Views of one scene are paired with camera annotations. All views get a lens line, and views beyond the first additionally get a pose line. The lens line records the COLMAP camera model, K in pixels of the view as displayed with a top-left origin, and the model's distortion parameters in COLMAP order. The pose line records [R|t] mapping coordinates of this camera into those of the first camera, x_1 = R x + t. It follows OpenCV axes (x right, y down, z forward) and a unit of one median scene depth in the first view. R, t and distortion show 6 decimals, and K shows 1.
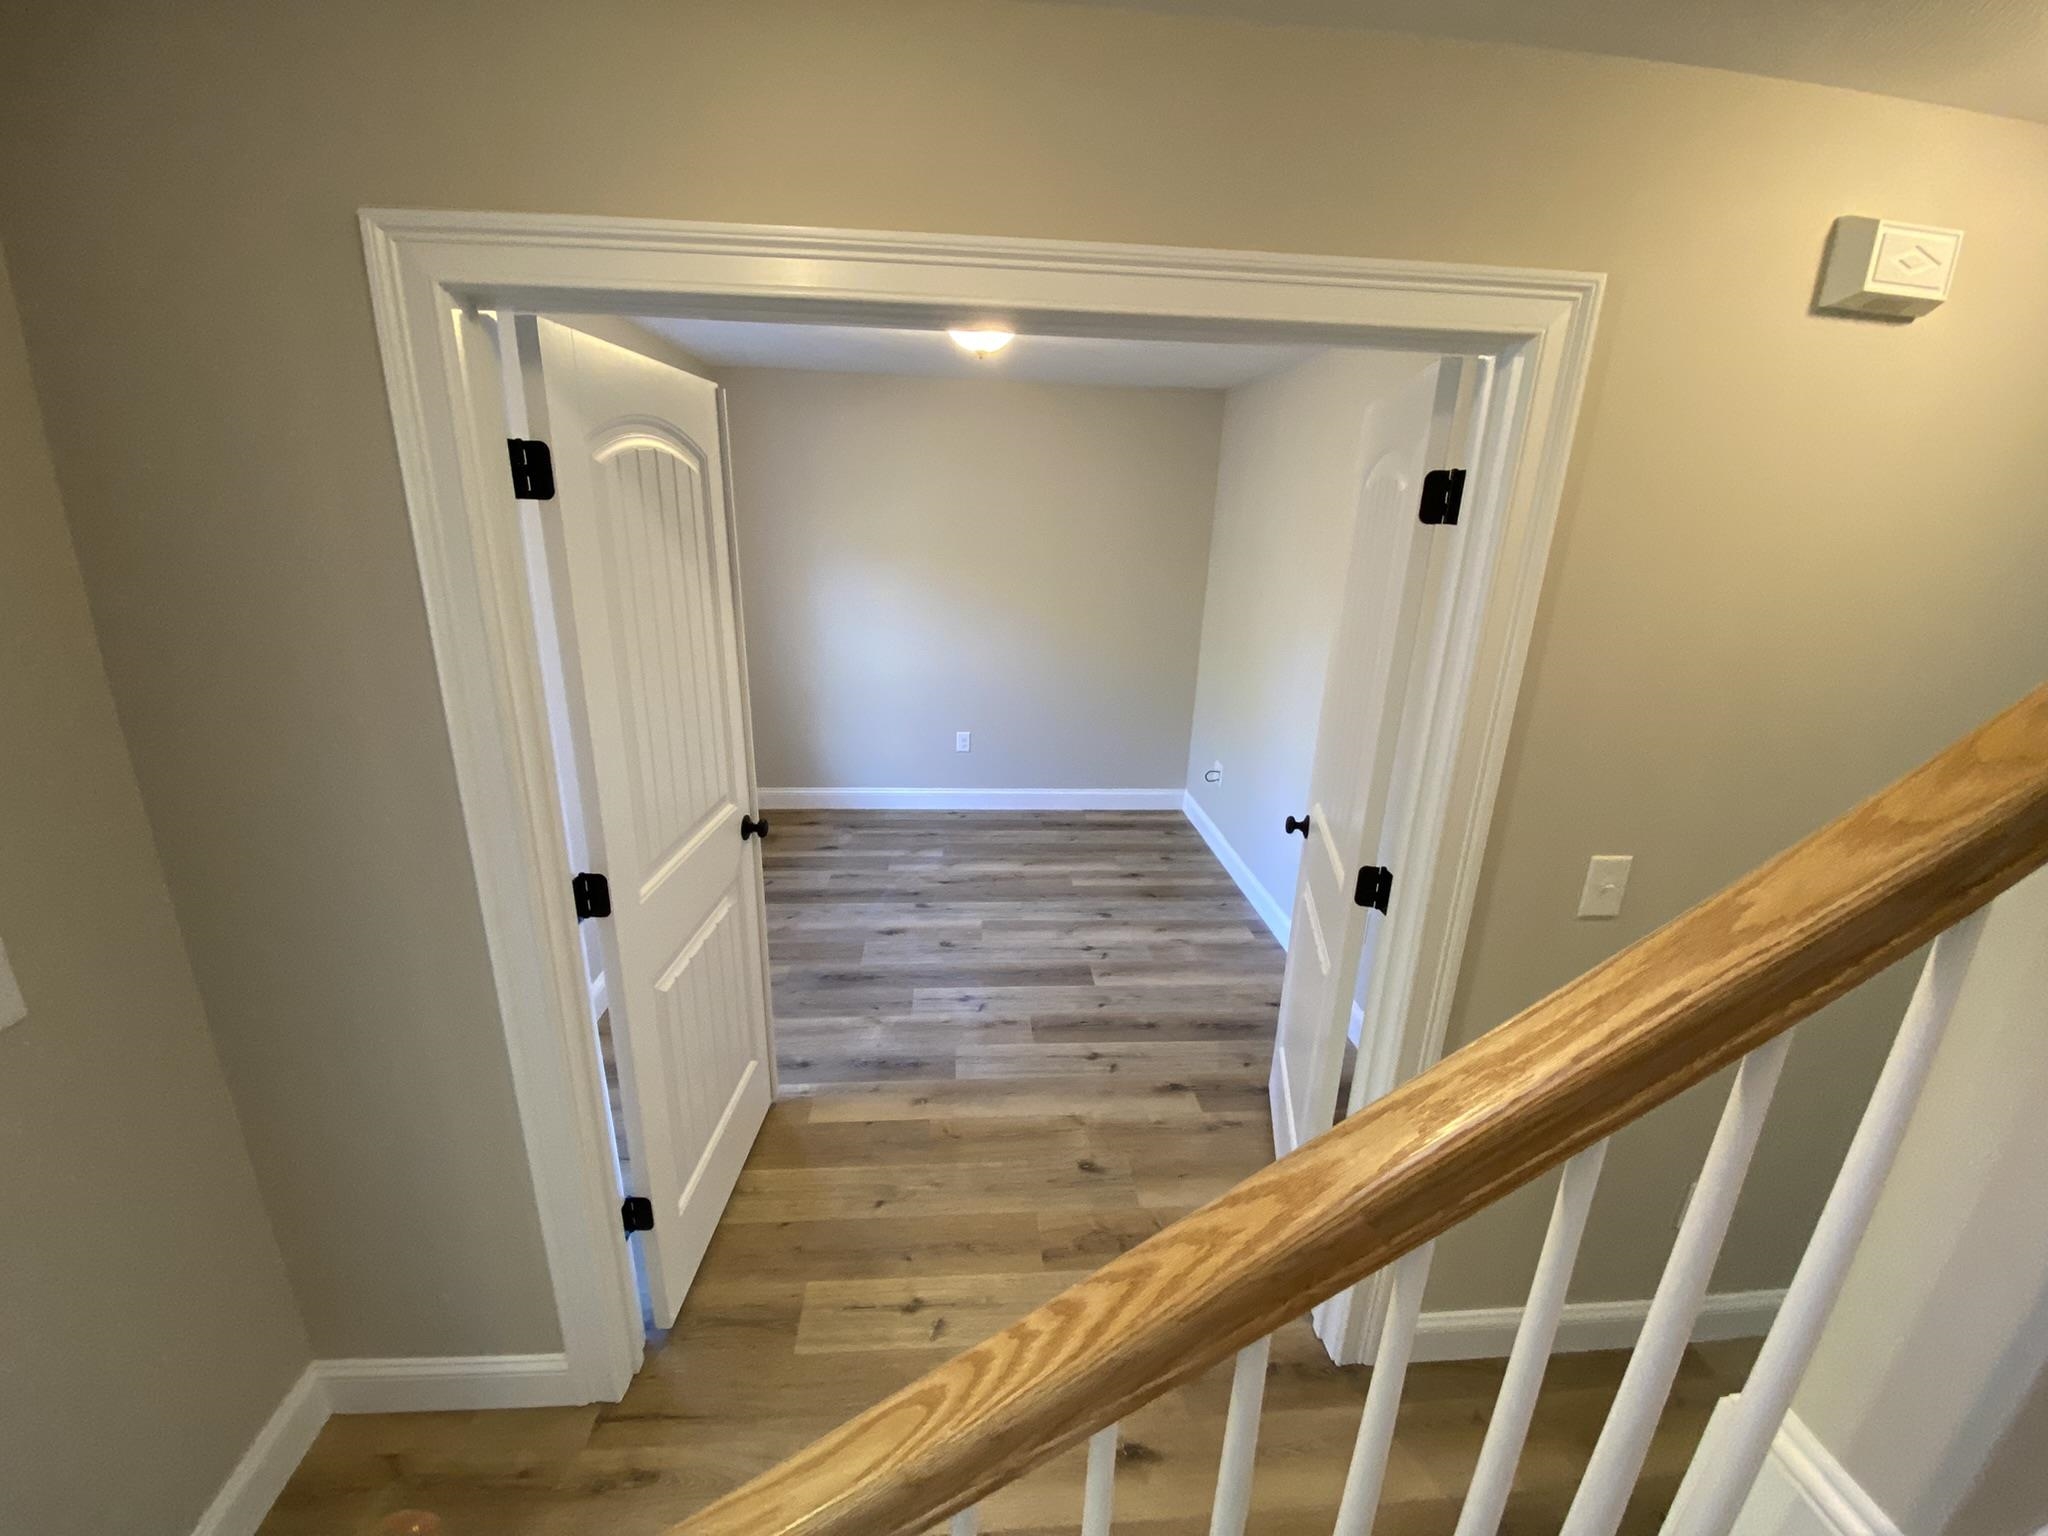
lens RADIAL K [[820.5, 0, 1023.1], [0, 820.5, 756.6], [0, 0, 1]] dist [0.043578, -0.028883]
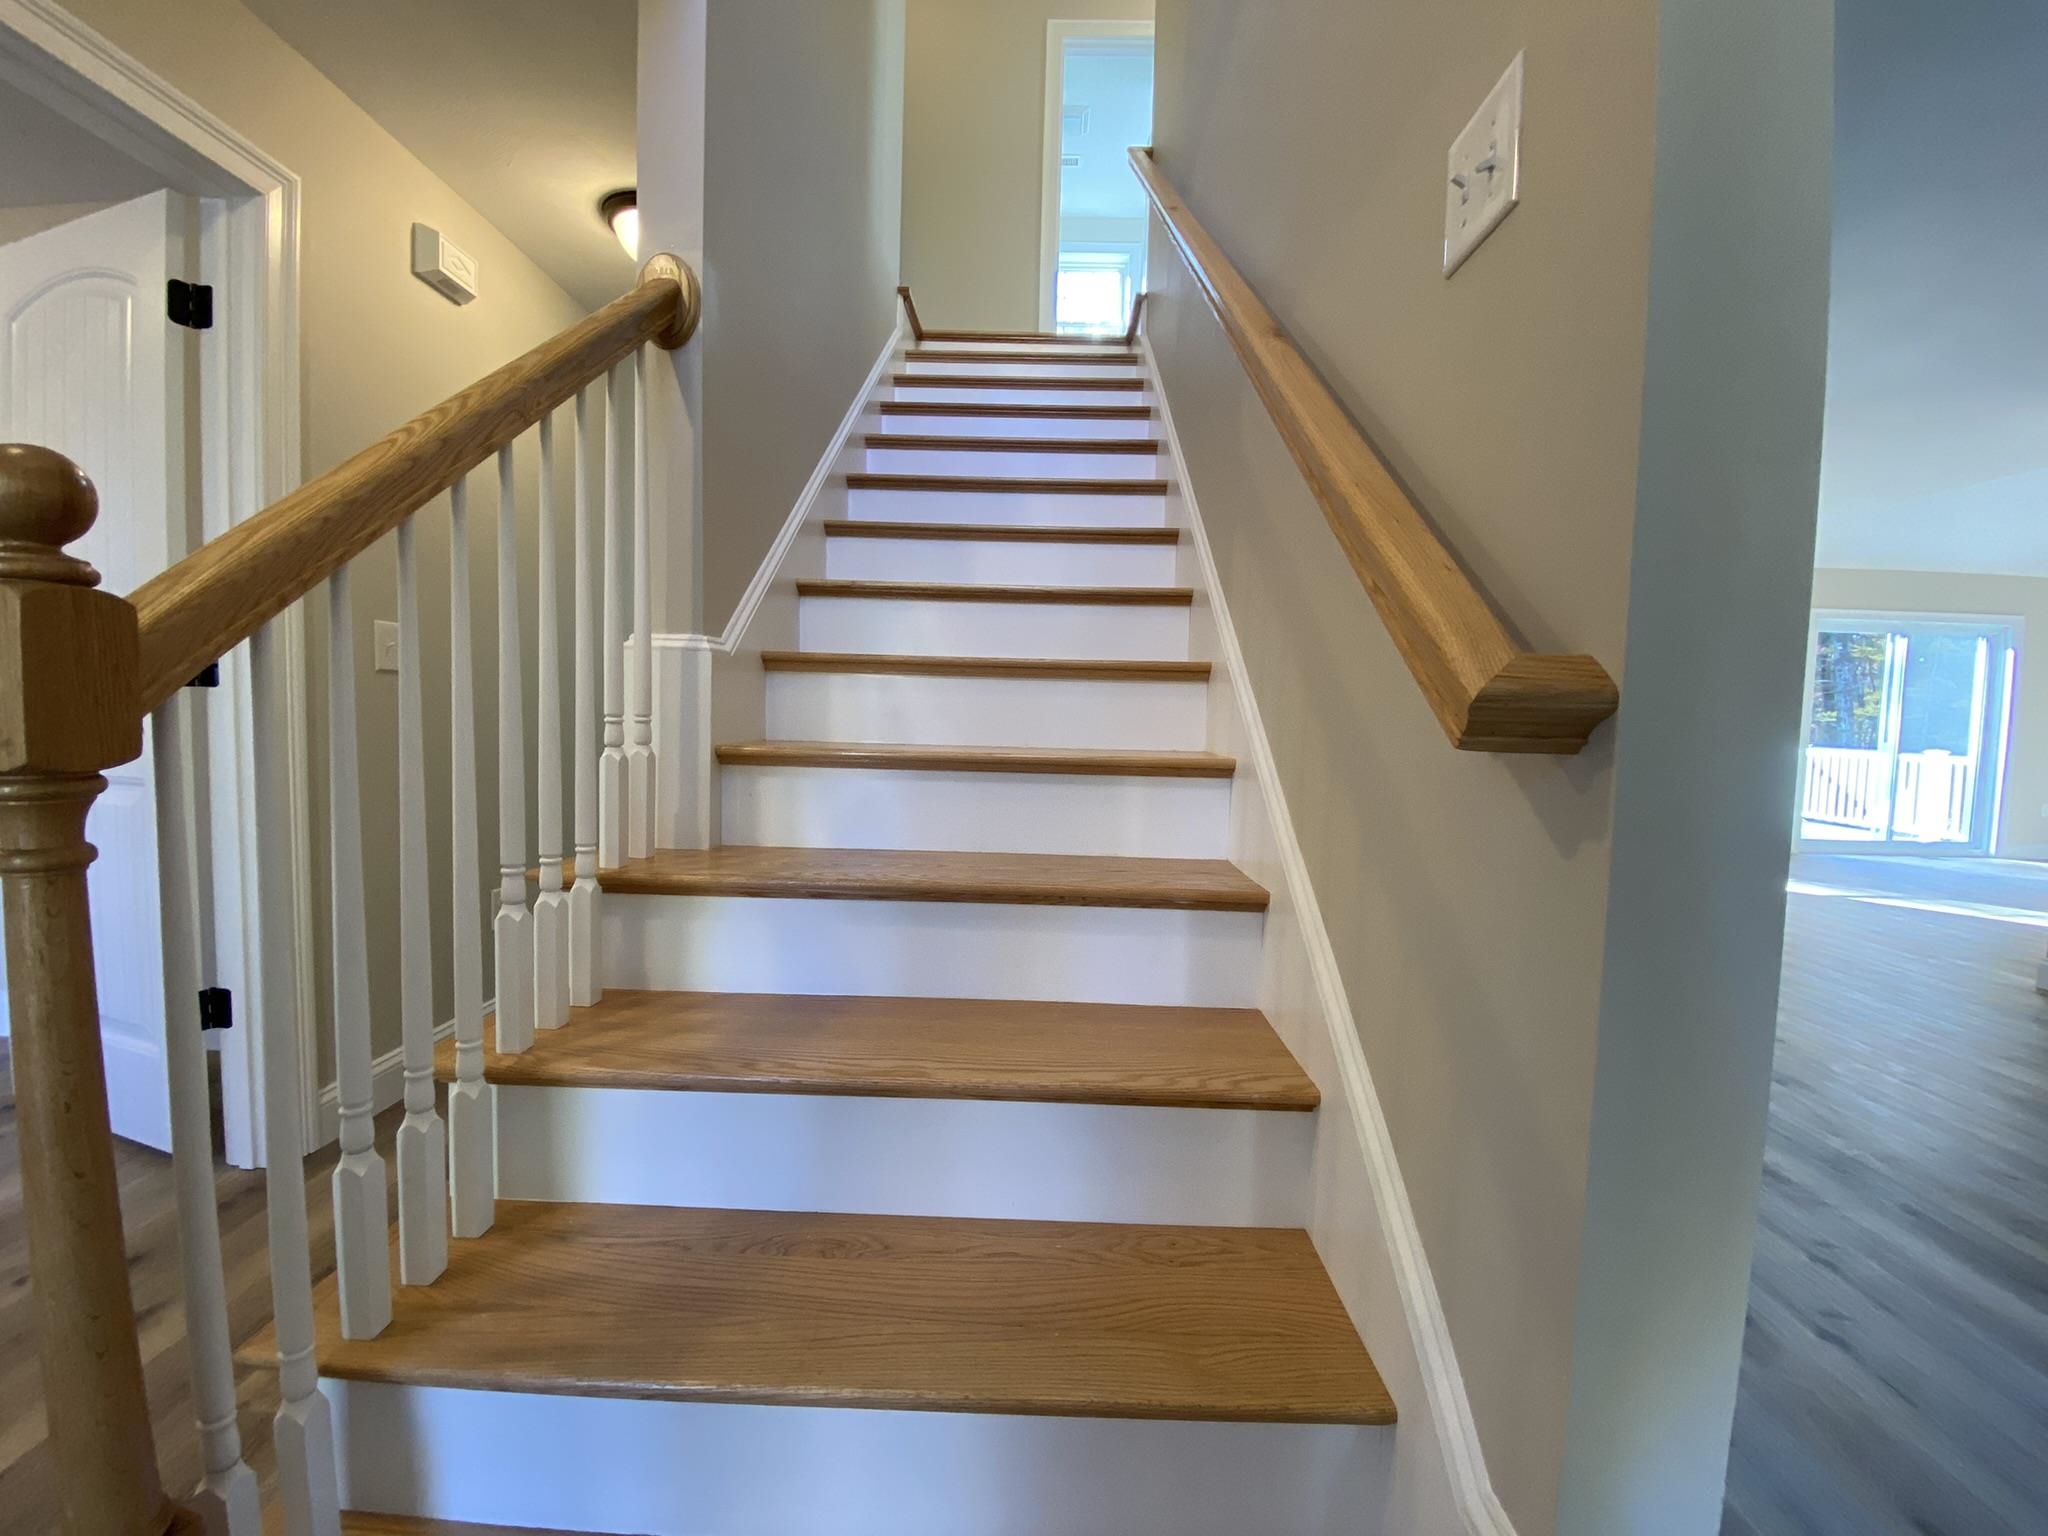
lens RADIAL K [[836.8, 0, 1020.0], [0, 836.8, 761.4], [0, 0, 1]] dist [0.044495, -0.032232]
pose [[0.107341, -0.081559, 0.990871, -0.344726], [0.276389, 0.959793, 0.049060, 0.329267], [-0.955032, 0.268600, 0.125567, -0.061713]]
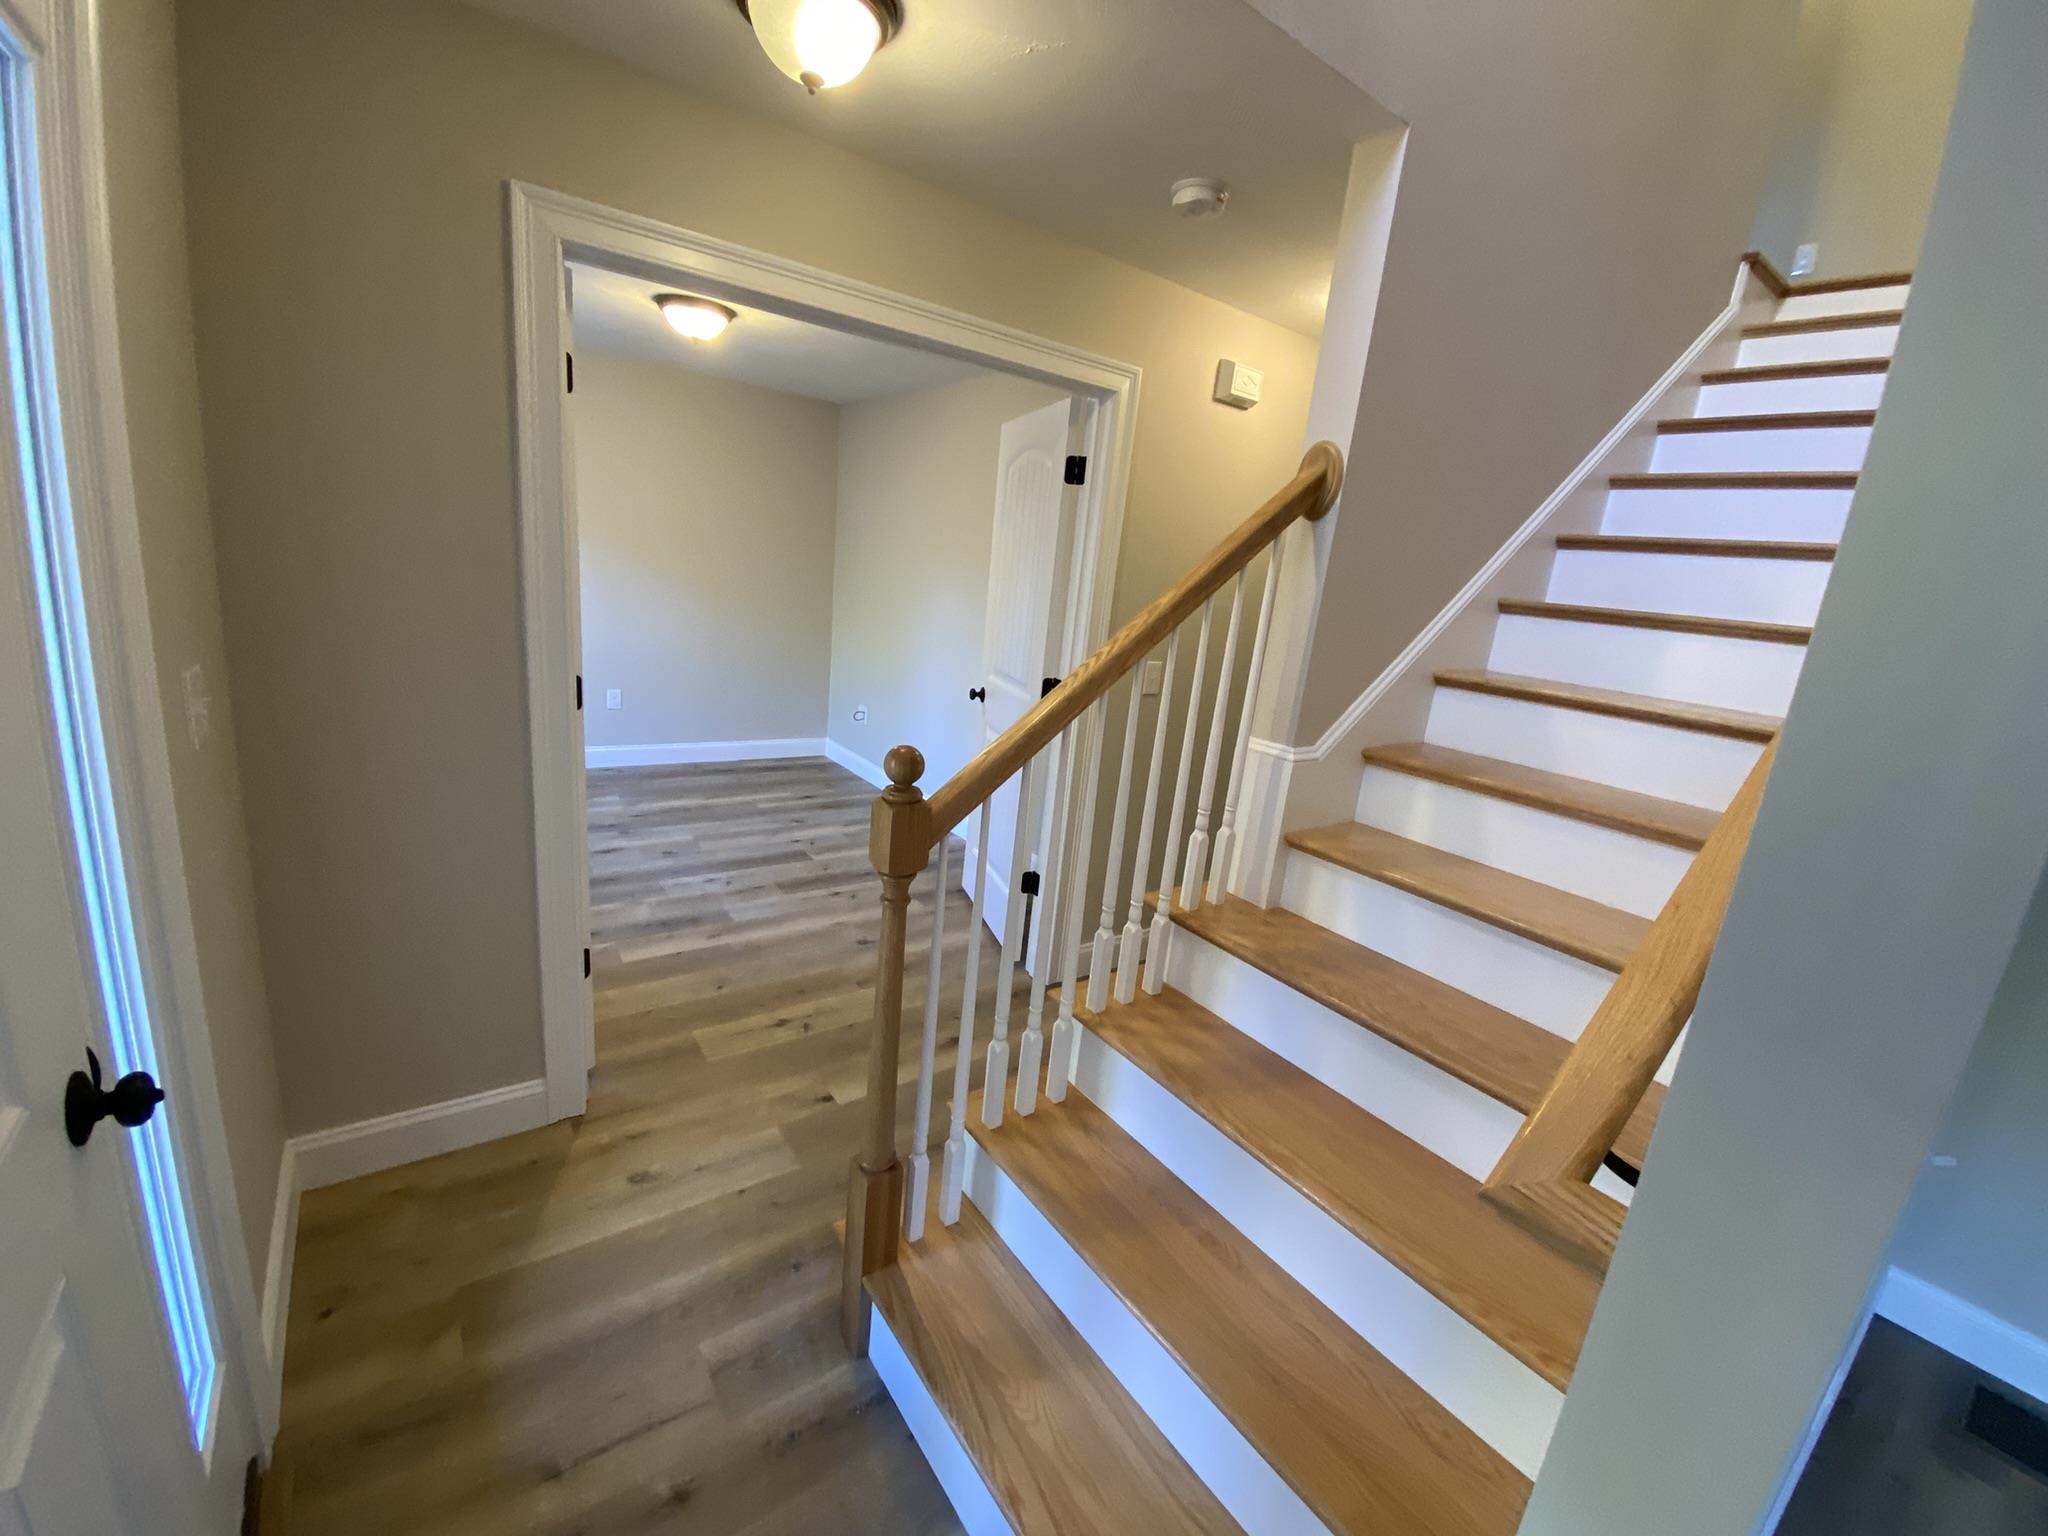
lens RADIAL K [[836.8, 0, 1020.0], [0, 836.8, 761.4], [0, 0, 1]] dist [0.044495, -0.032232]
pose [[0.853599, -0.065018, 0.516858, -0.369200], [0.080360, 0.996739, -0.007331, 0.206397], [-0.514696, 0.047793, 0.856040, -0.319800]]
